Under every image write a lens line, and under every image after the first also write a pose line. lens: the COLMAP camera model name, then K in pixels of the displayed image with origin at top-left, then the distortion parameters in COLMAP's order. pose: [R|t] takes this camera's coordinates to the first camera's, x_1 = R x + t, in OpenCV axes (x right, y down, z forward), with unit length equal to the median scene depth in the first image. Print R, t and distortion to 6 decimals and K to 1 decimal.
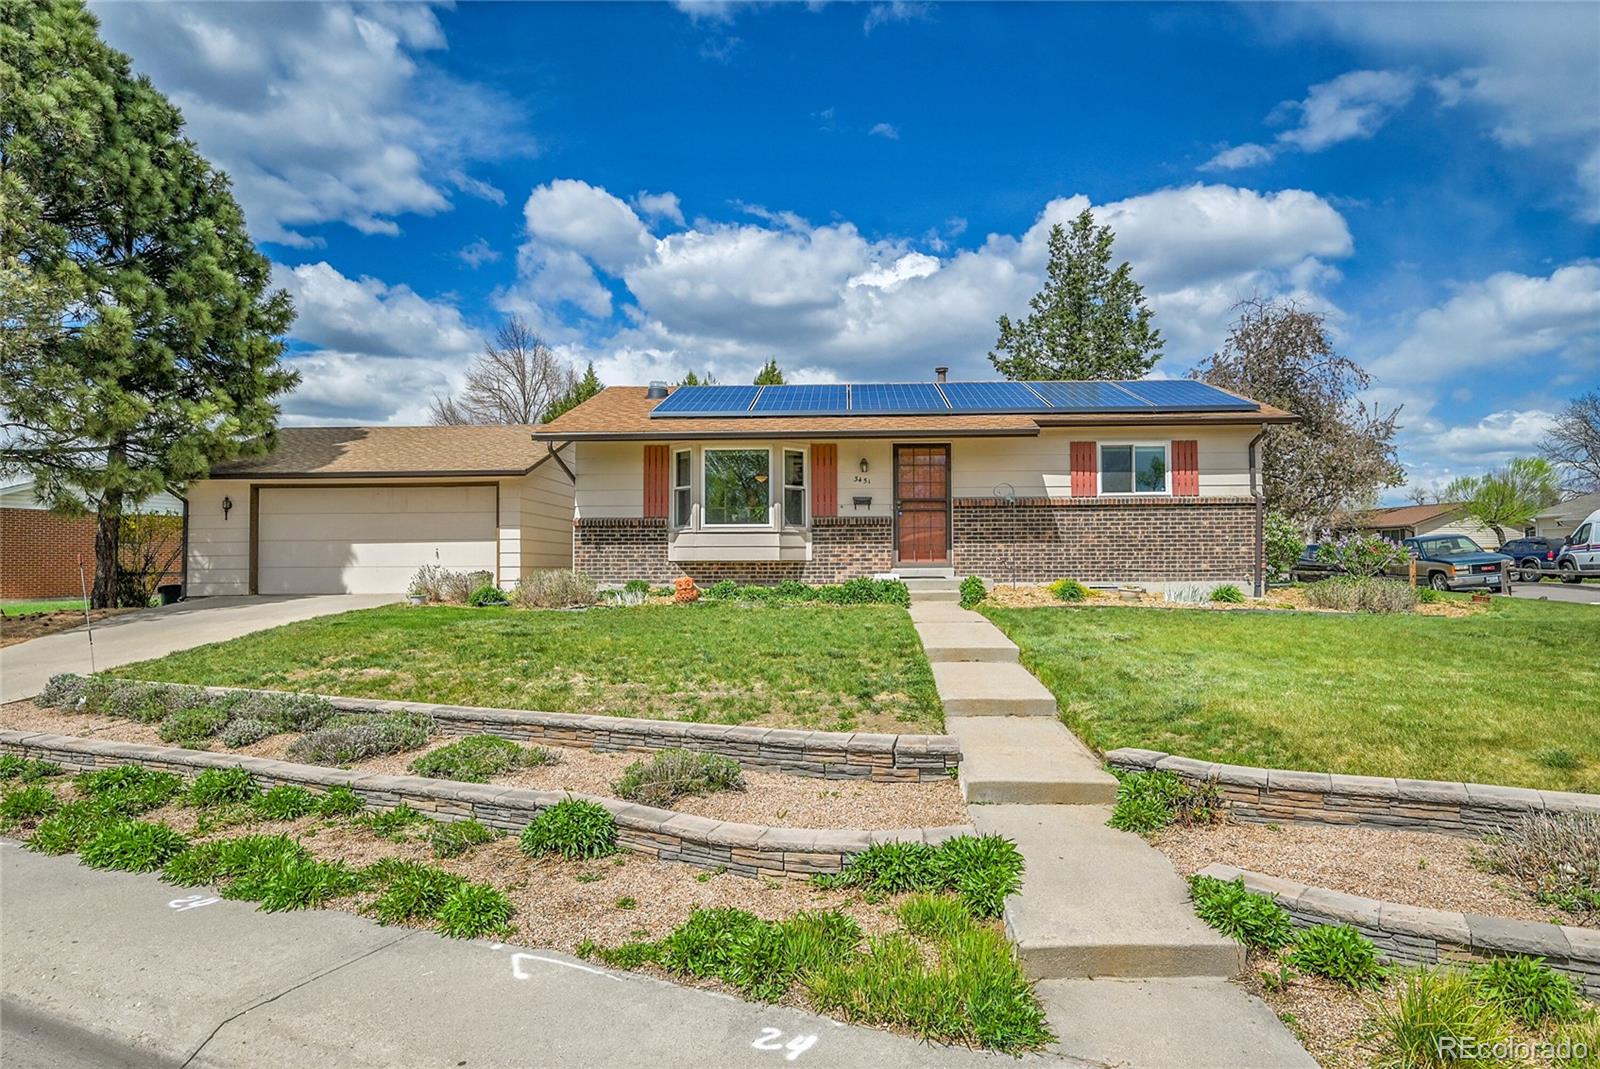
lens RADIAL K [[967.8, 0, 800.0], [0, 967.8, 534.5], [0, 0, 1]] dist [-0.001004, -0.000485]
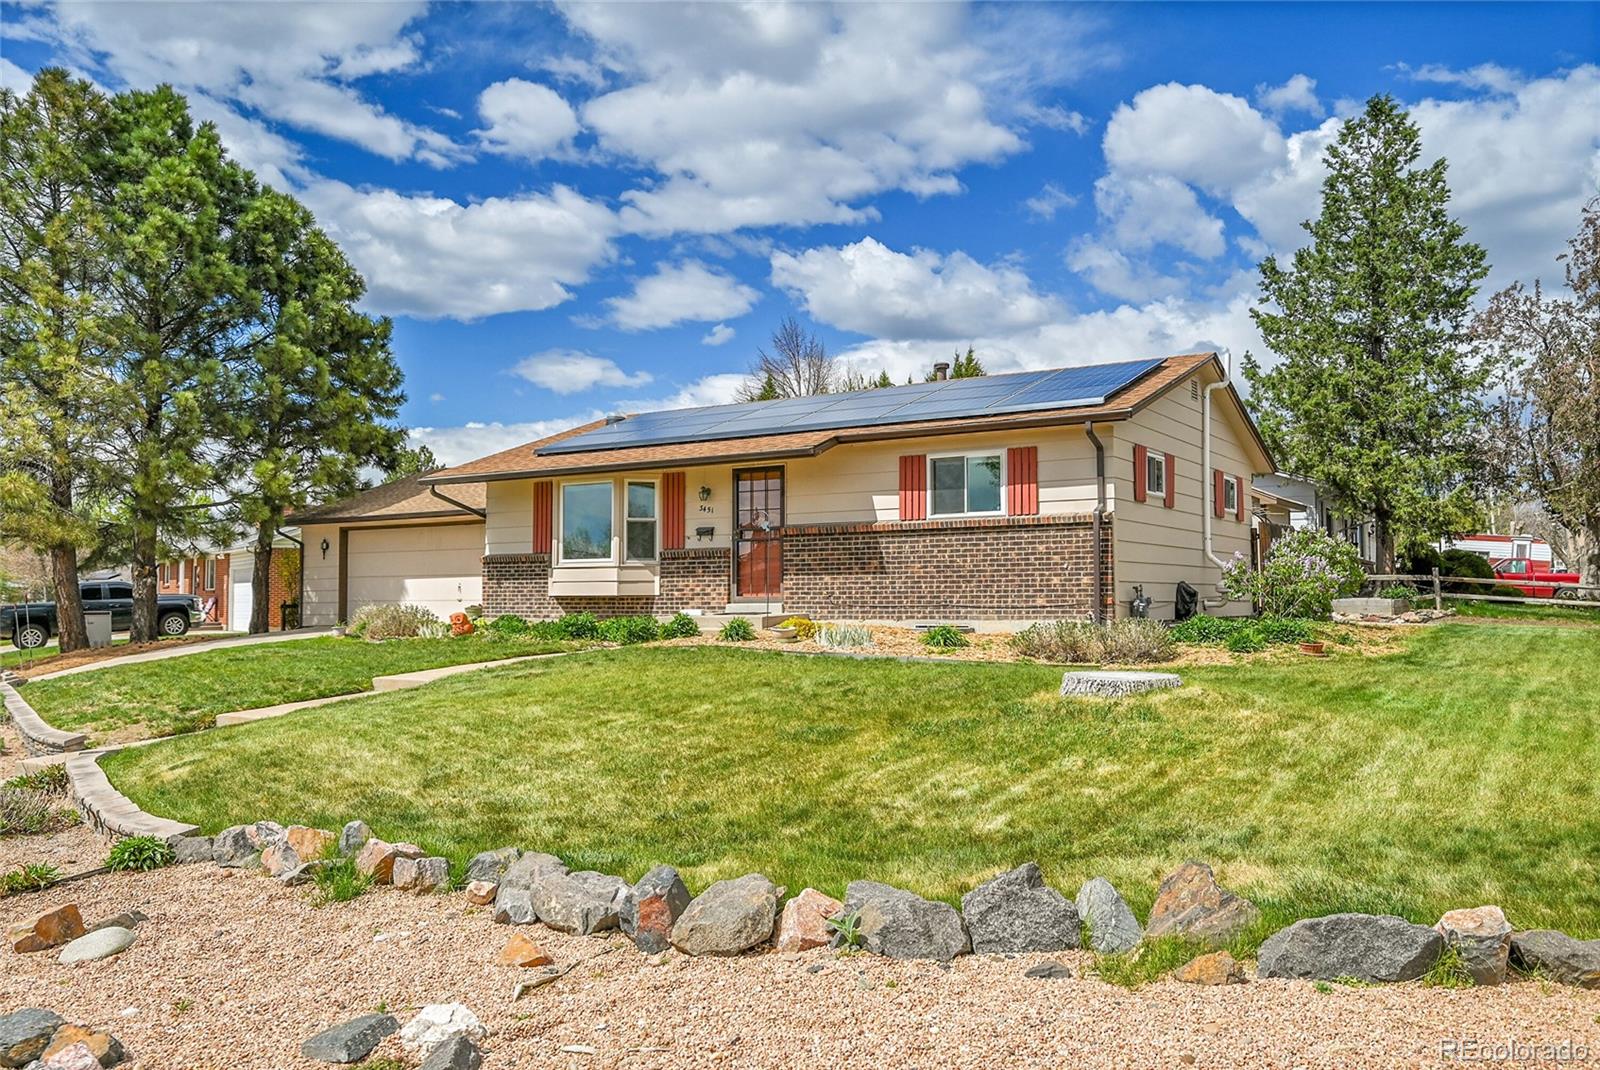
lens RADIAL K [[1260.0, 0, 800.0], [0, 1260.0, 535.0], [0, 0, 1]] dist [0.000112, 0.002463]
pose [[0.868895, -0.025610, -0.494333, 0.752423], [0.019299, 0.999654, -0.017866, -0.007745], [0.494620, 0.005984, 0.869089, -0.016139]]
